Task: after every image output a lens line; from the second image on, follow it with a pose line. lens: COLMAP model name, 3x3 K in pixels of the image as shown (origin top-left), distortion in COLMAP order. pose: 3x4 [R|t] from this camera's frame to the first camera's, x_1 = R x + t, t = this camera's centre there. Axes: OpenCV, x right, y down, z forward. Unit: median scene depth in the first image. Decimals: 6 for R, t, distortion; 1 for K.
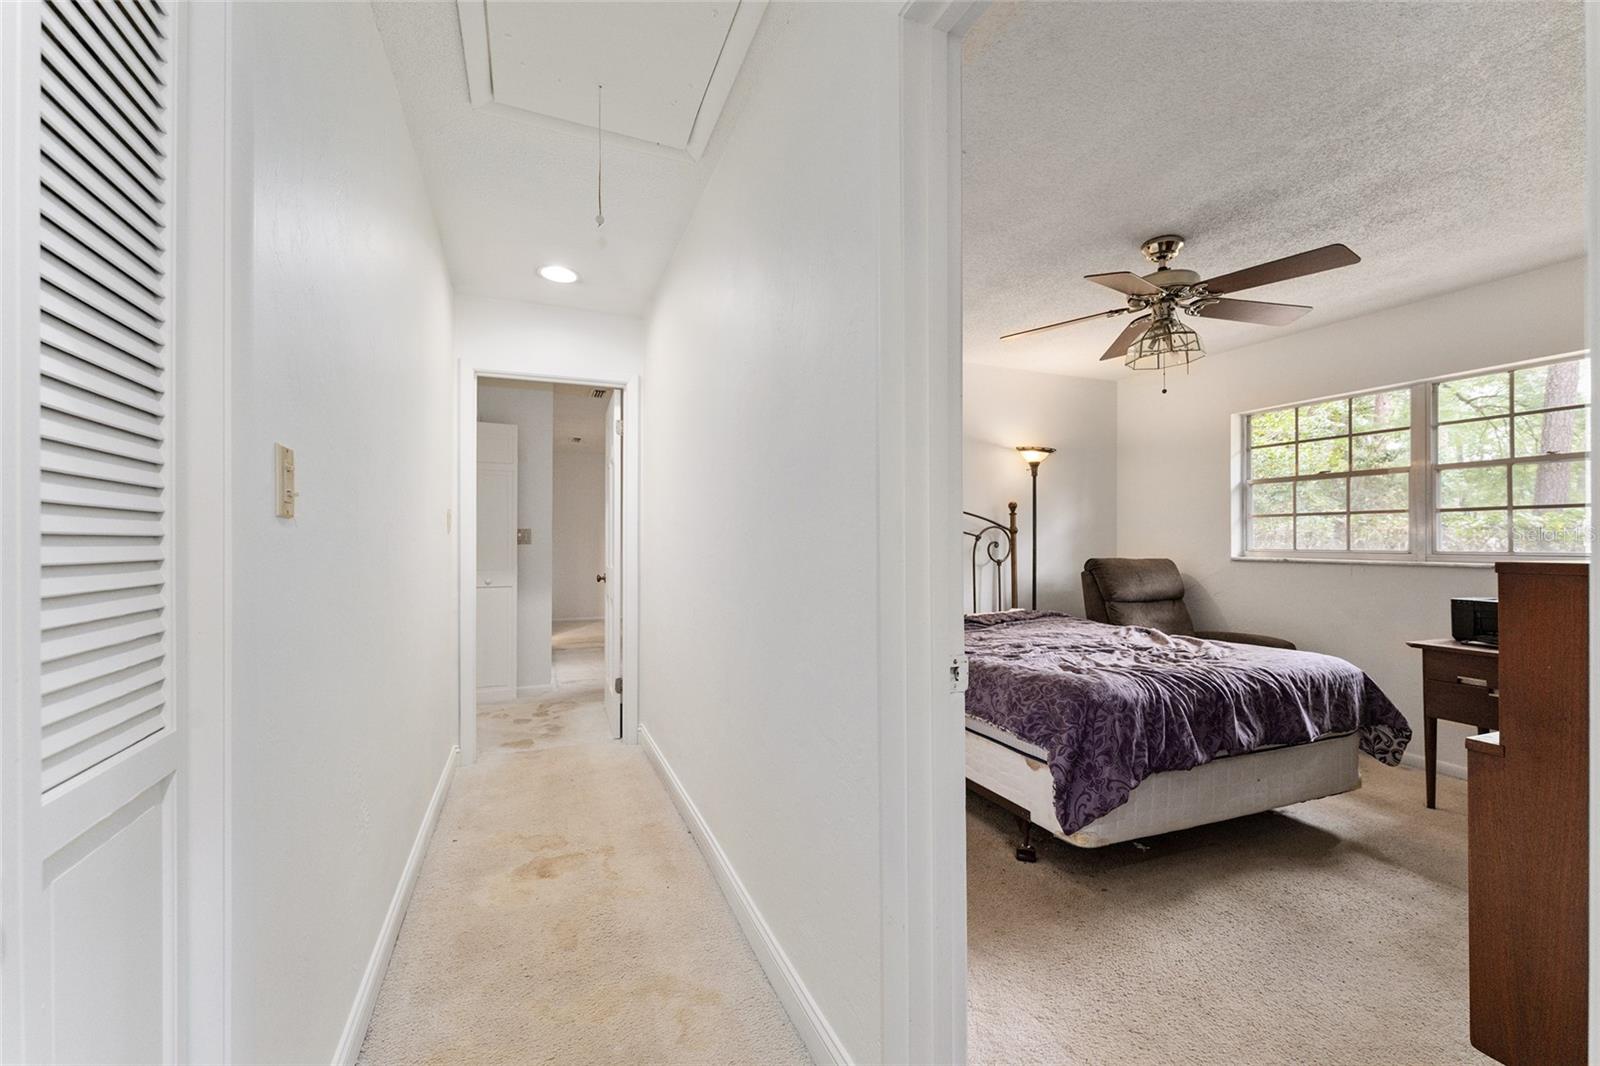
lens RADIAL K [[650.3, 0, 791.7], [0, 650.3, 538.7], [0, 0, 1]] dist [0.002069, -0.001516]
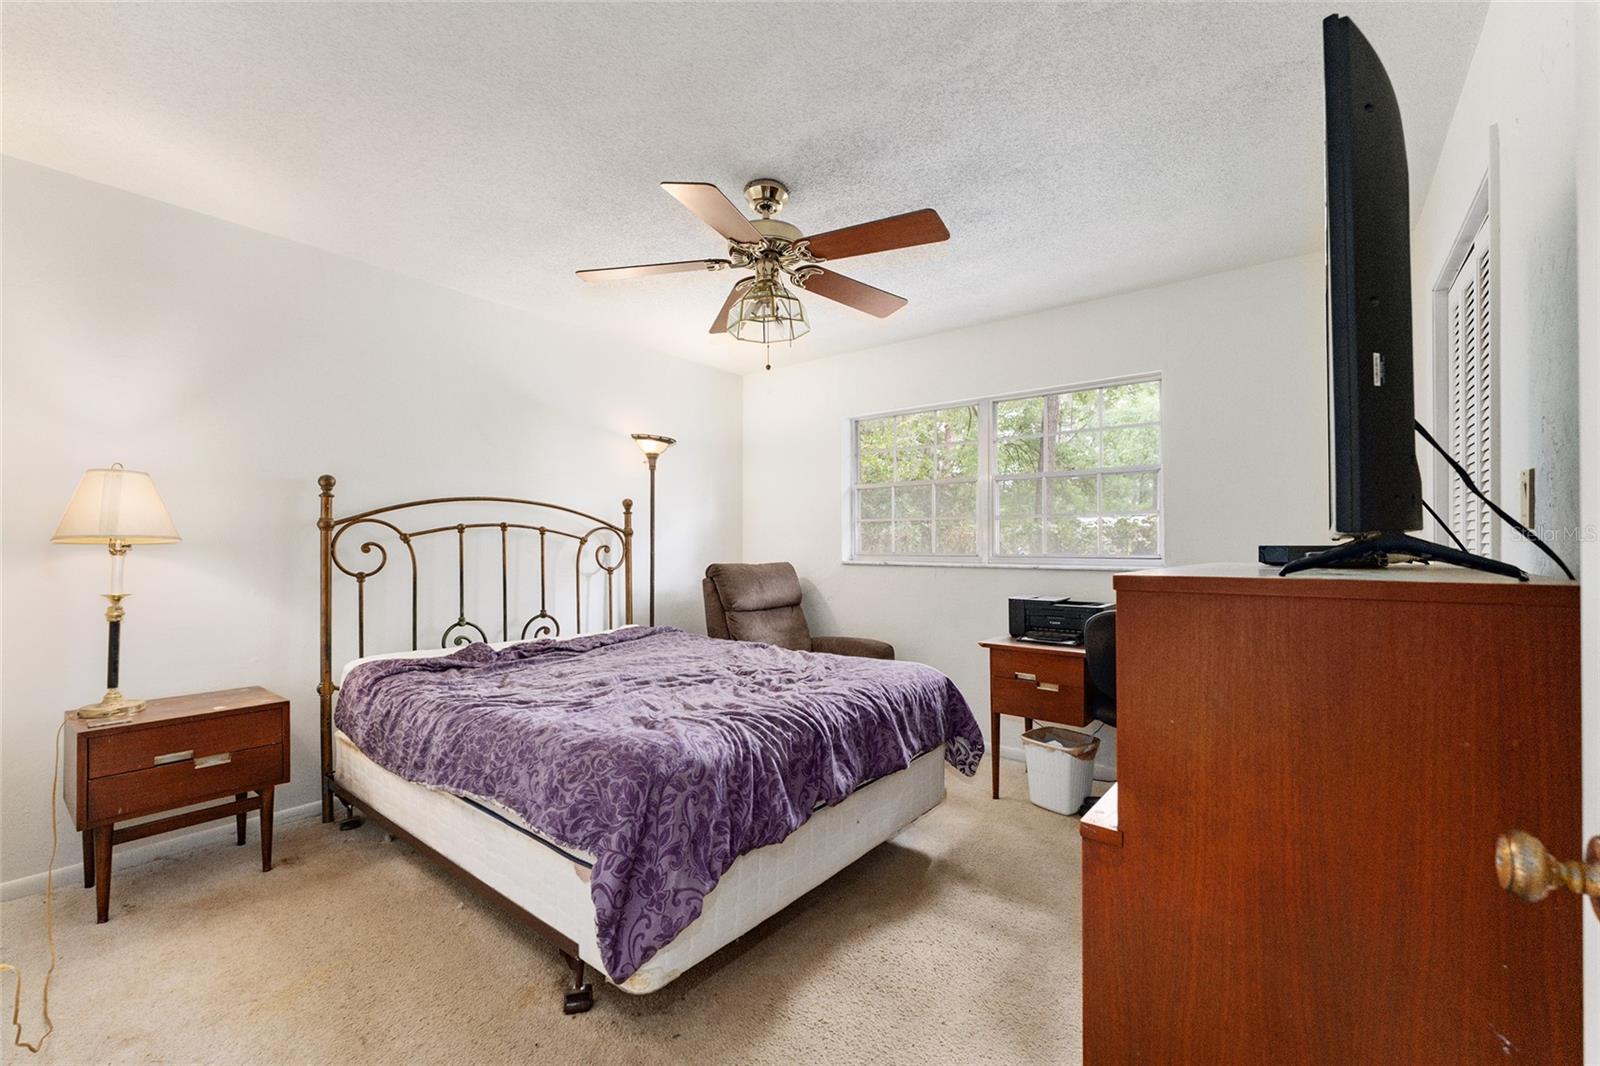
lens RADIAL K [[650.3, 0, 803.0], [0, 650.3, 541.9], [0, 0, 1]] dist [0.002069, -0.001516]
pose [[0.868298, 0.001950, 0.496040, 0.206119], [-0.001484, 0.999998, -0.001332, 0.000776], [-0.496041, 0.000420, 0.868299, 0.261835]]
